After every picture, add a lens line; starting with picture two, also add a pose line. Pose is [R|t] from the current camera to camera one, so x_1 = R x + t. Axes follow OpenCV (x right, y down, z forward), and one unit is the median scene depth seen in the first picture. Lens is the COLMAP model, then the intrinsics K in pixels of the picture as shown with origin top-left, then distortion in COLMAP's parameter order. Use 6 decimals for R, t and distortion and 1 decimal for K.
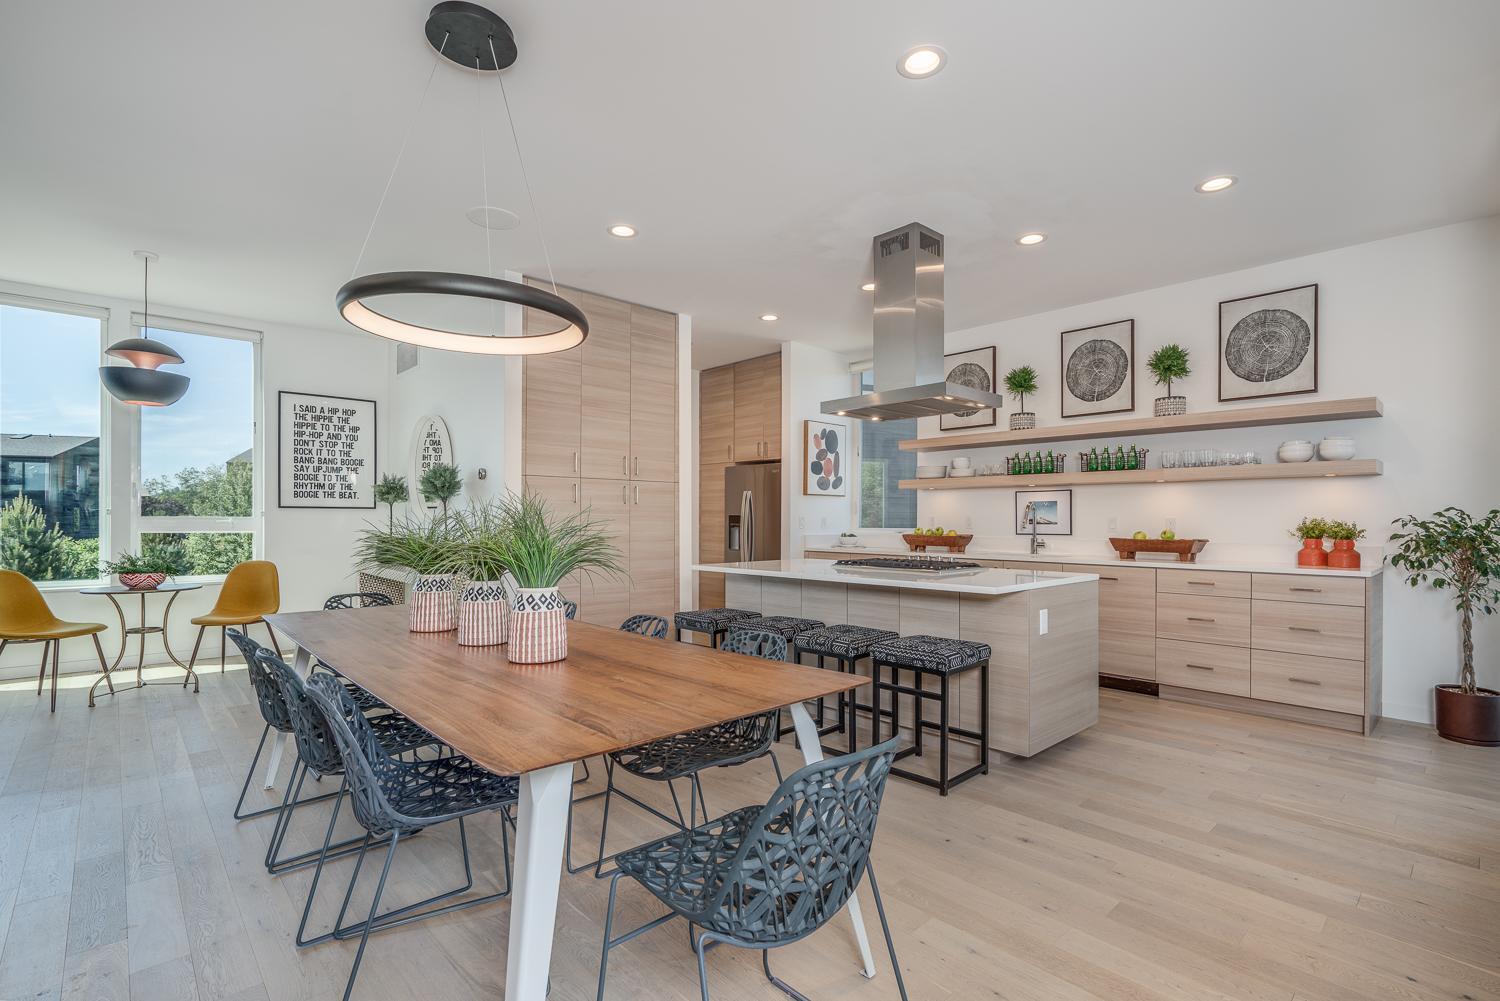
lens RADIAL K [[683.5, 0, 747.1], [0, 683.5, 516.3], [0, 0, 1]] dist [-0.008560, 0.000033]
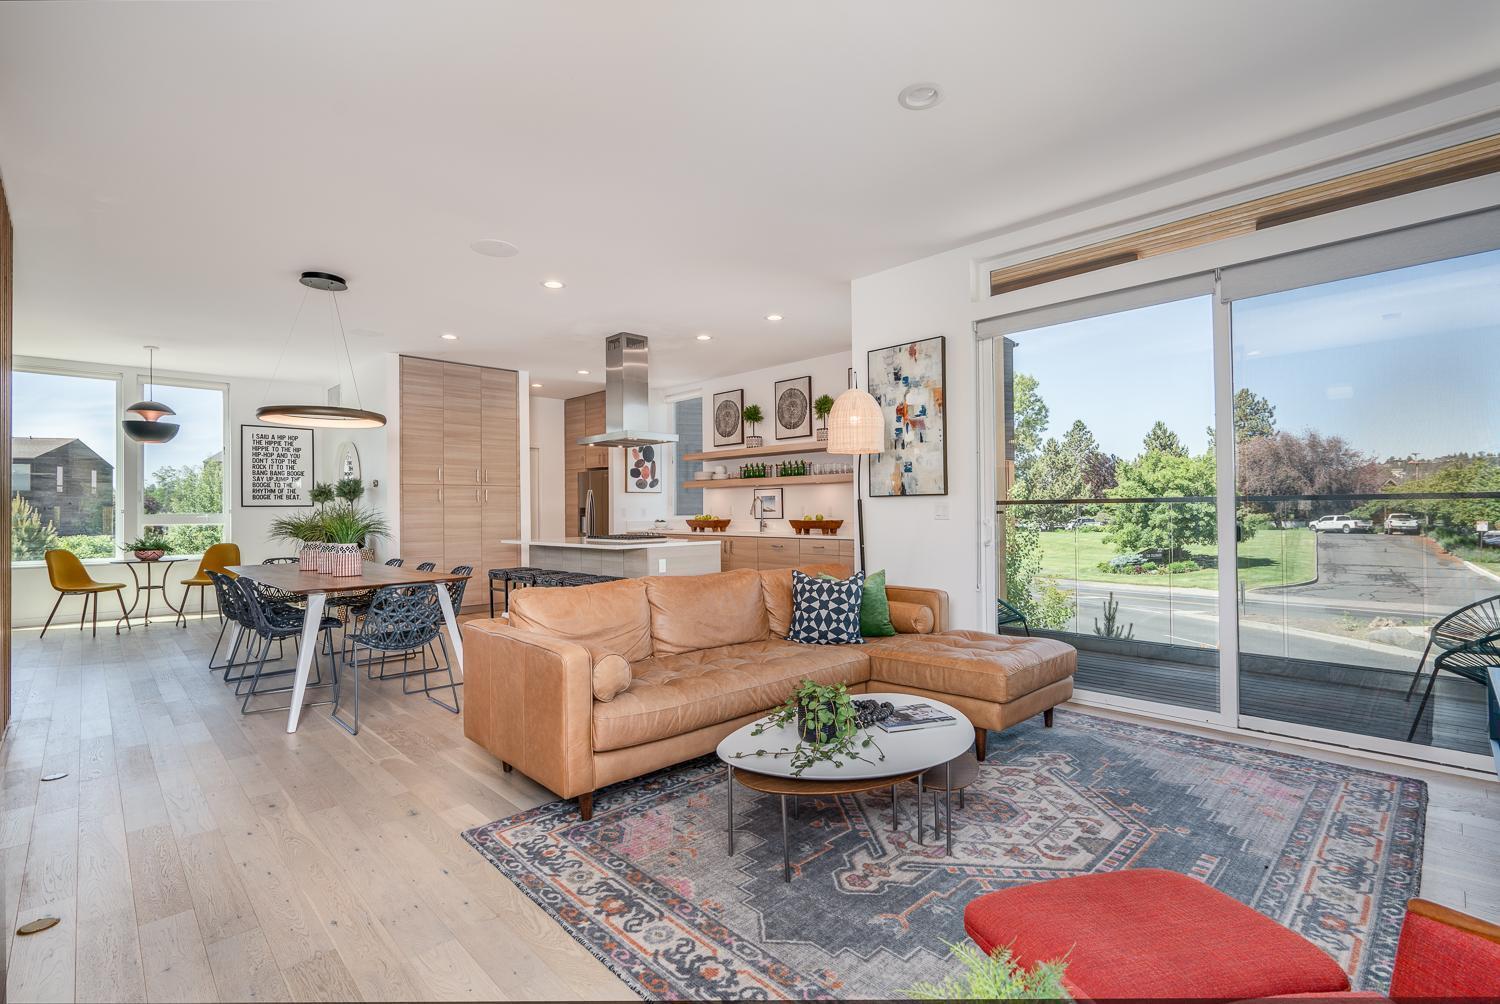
lens RADIAL K [[683.8, 0, 750.0], [0, 683.8, 502.0], [0, 0, 1]] dist [0.001345, 0.000222]
pose [[0.999711, -0.012863, 0.020322, 0.368225], [0.012969, 0.999903, -0.005097, -0.001637], [-0.020255, 0.005359, 0.999780, -0.481405]]
